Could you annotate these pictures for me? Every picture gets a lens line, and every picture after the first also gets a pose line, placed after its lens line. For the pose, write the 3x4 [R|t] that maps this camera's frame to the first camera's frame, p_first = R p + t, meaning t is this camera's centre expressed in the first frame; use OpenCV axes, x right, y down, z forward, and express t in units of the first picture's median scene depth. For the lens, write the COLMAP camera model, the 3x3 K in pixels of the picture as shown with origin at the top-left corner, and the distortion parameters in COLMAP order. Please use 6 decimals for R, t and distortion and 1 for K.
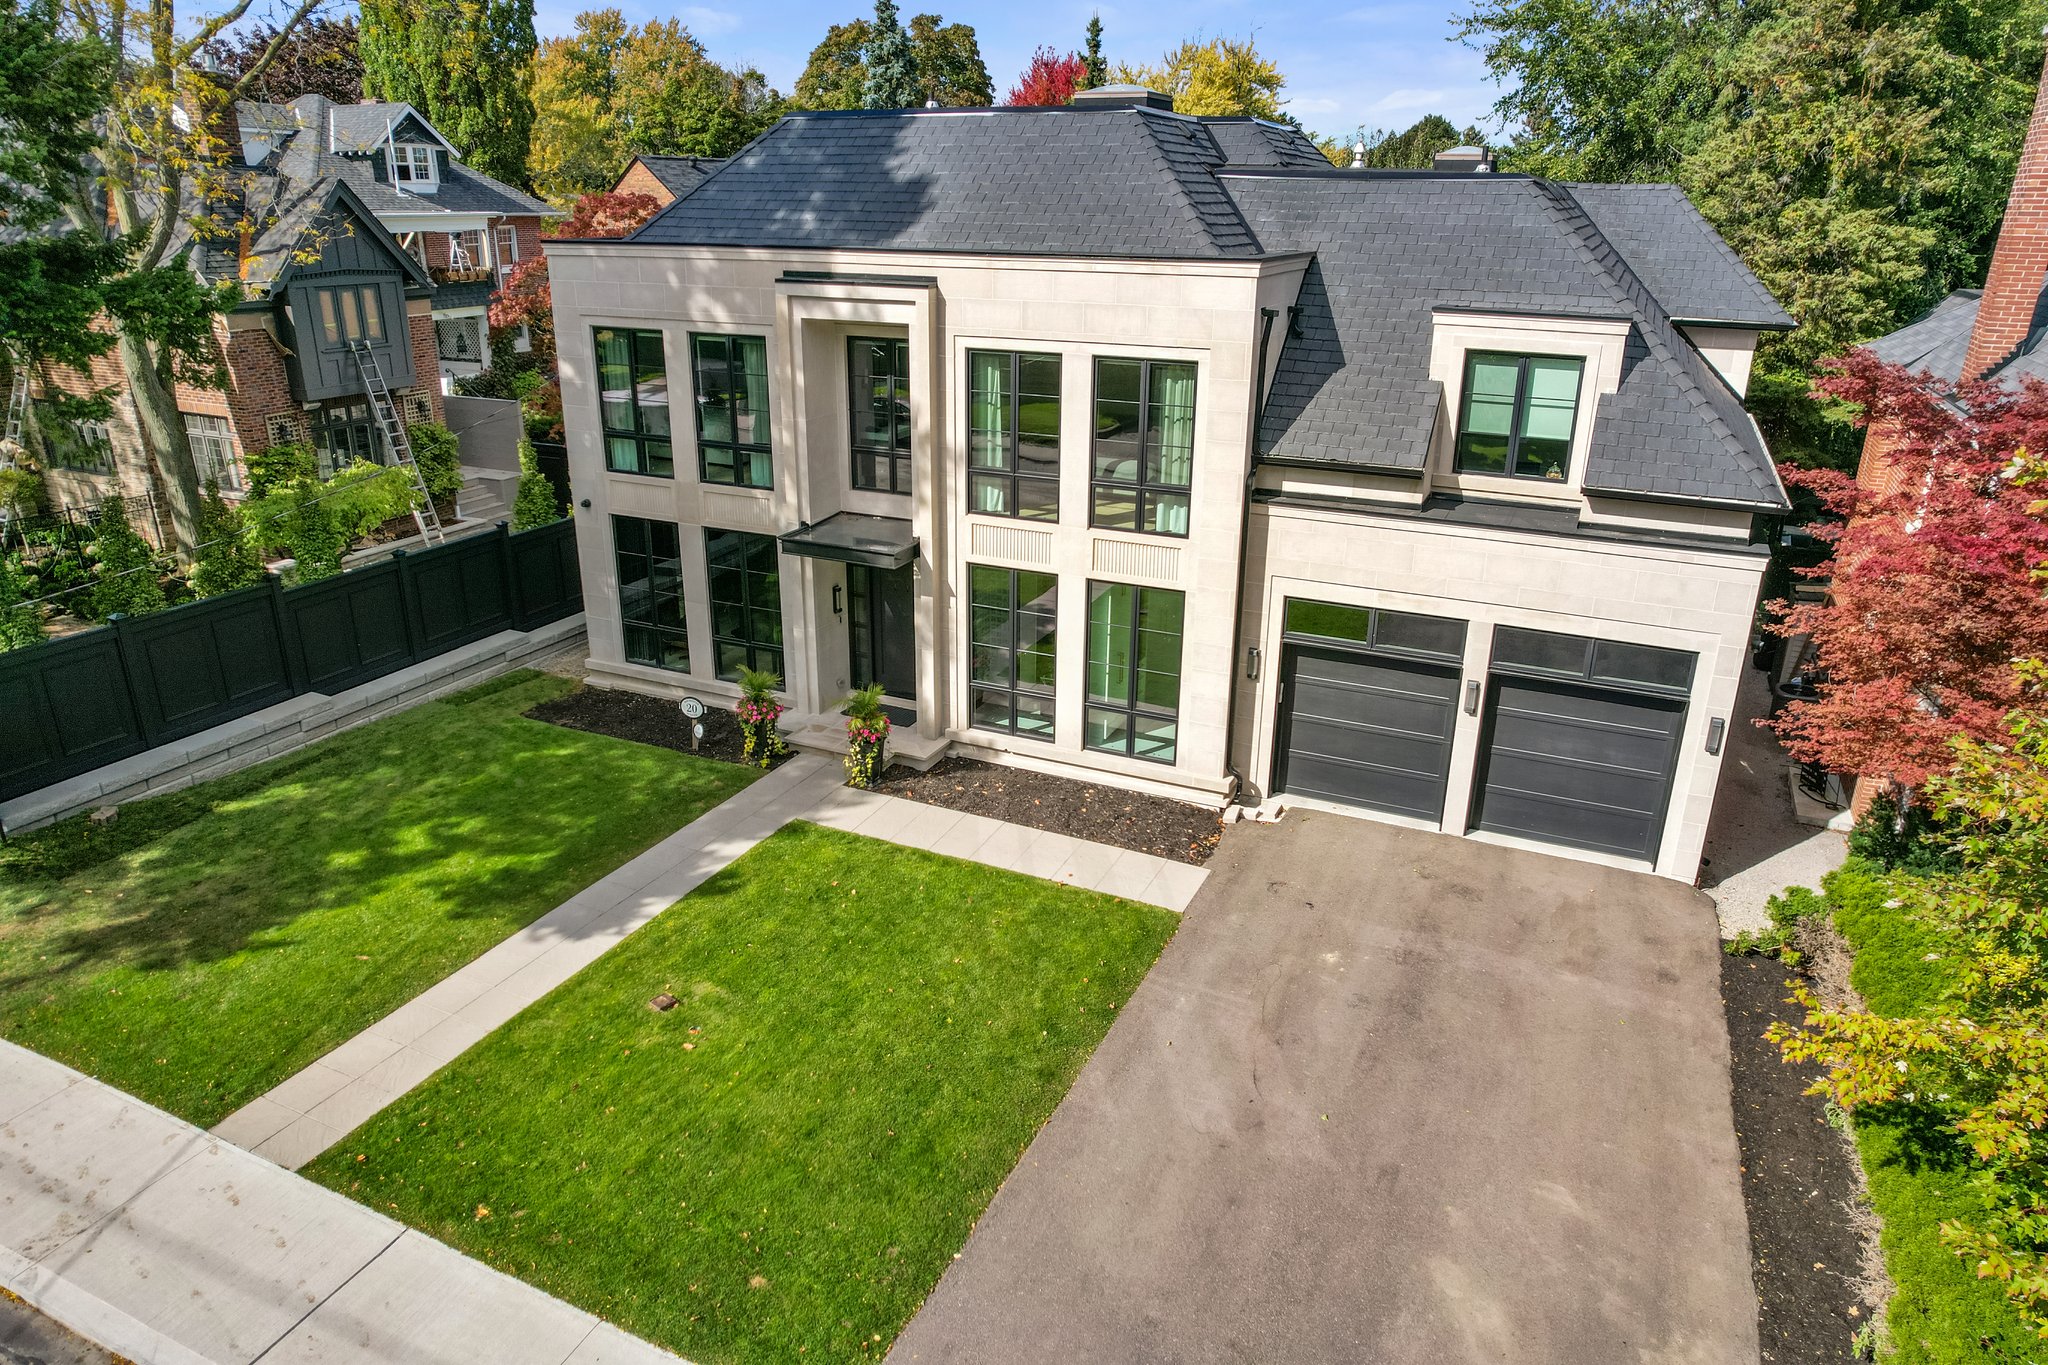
lens RADIAL K [[1306.7, 0, 1025.1], [0, 1306.7, 687.1], [0, 0, 1]] dist [-0.075377, 0.067241]
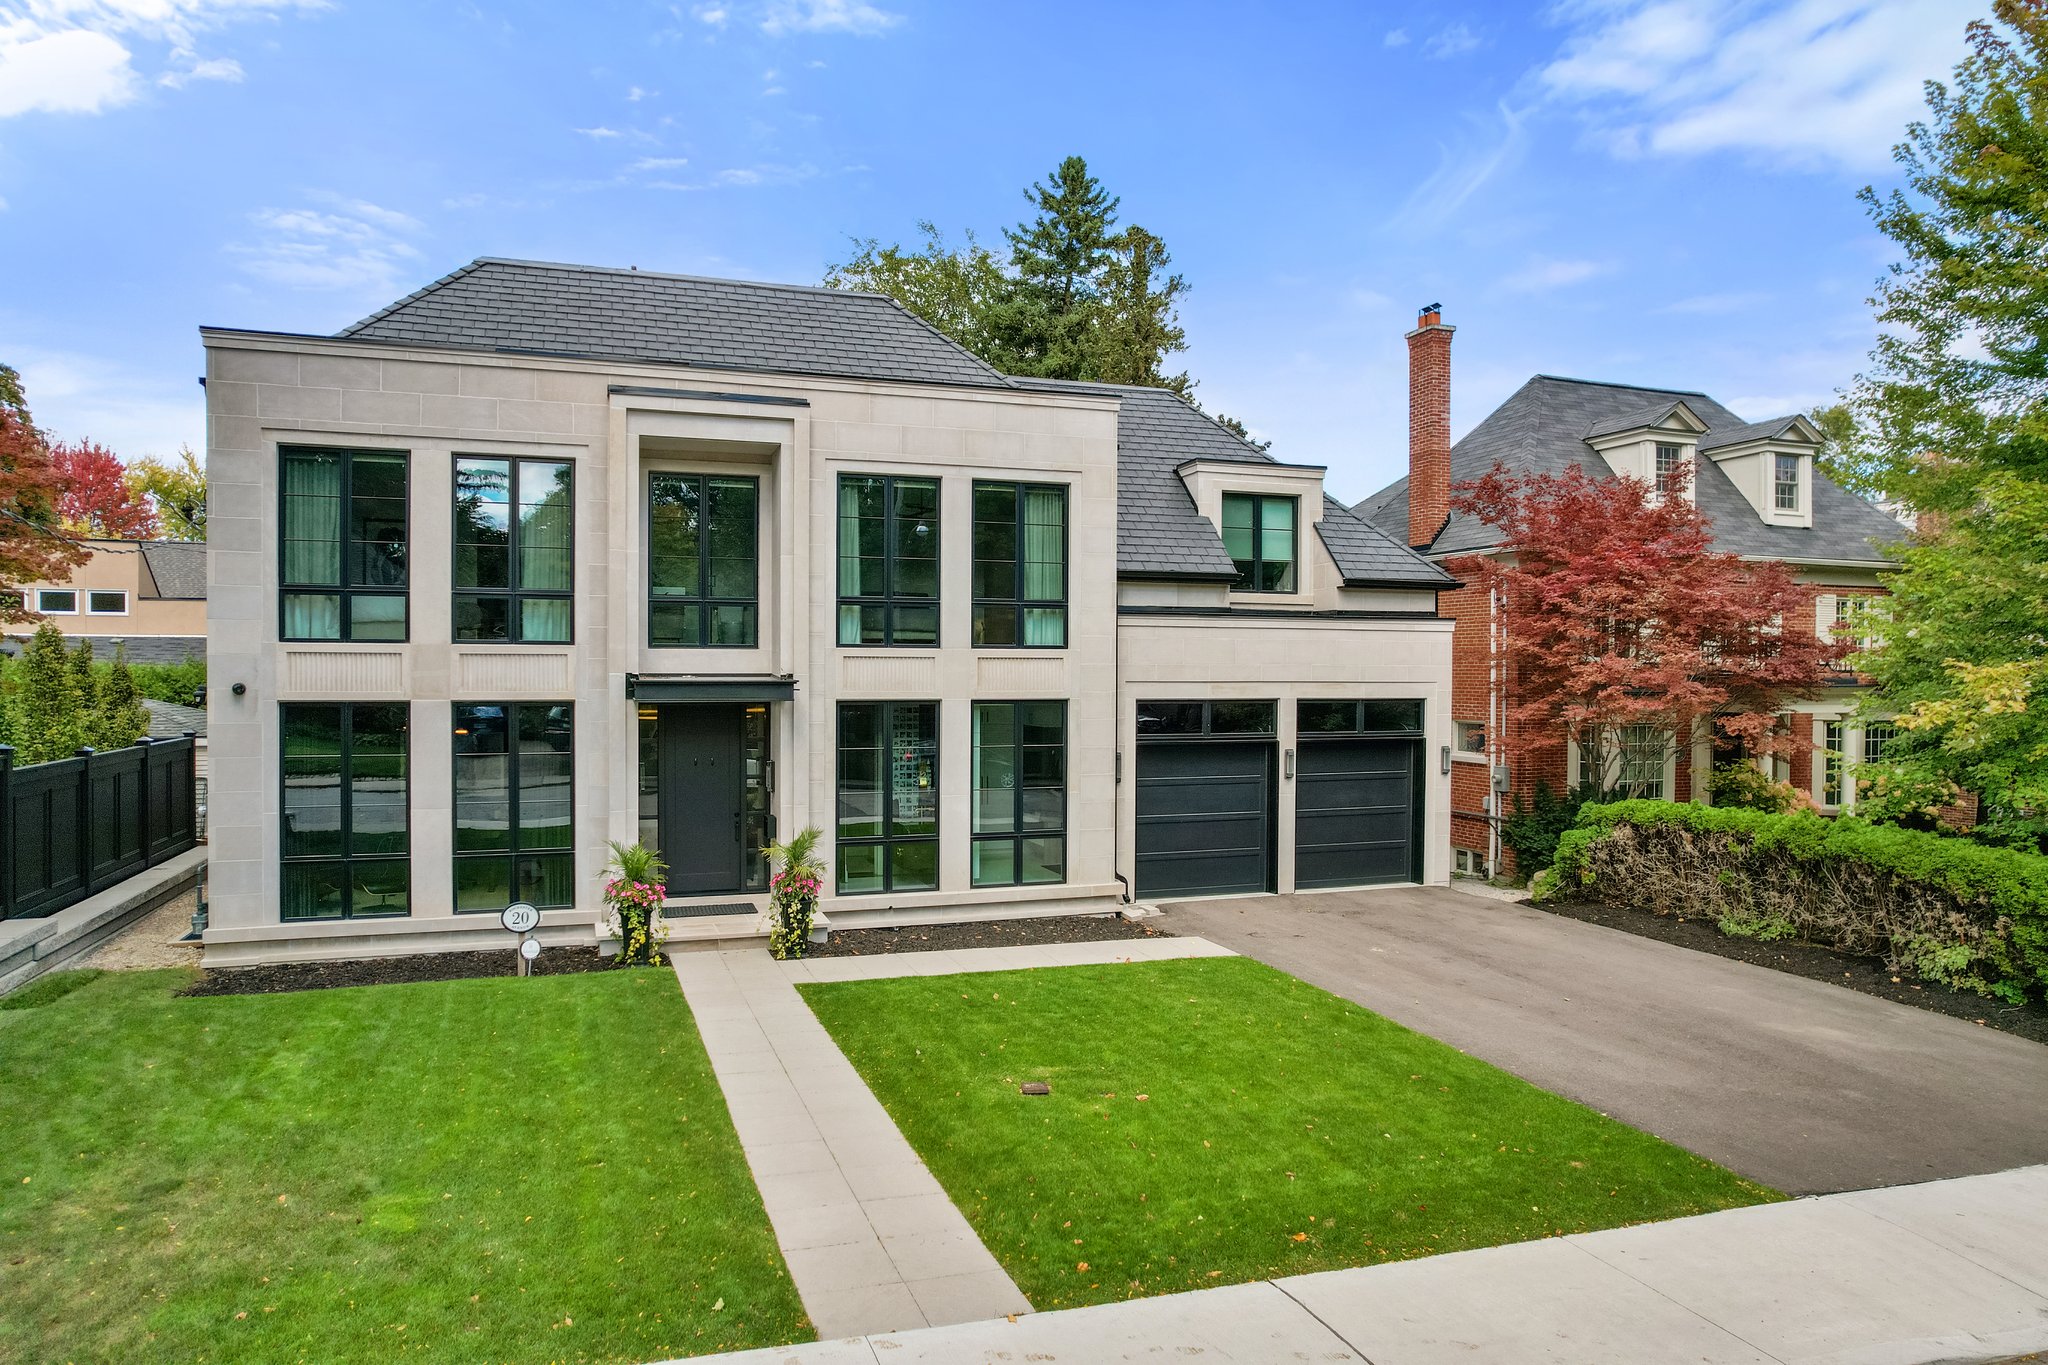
lens RADIAL K [[1306.7, 0, 1025.1], [0, 1306.7, 687.1], [0, 0, 1]] dist [-0.075377, 0.067241]
pose [[0.716417, -0.016225, 0.697483, -0.654583], [0.250246, 0.939181, -0.235192, 0.160046], [-0.651247, 0.343039, 0.676906, 0.323465]]
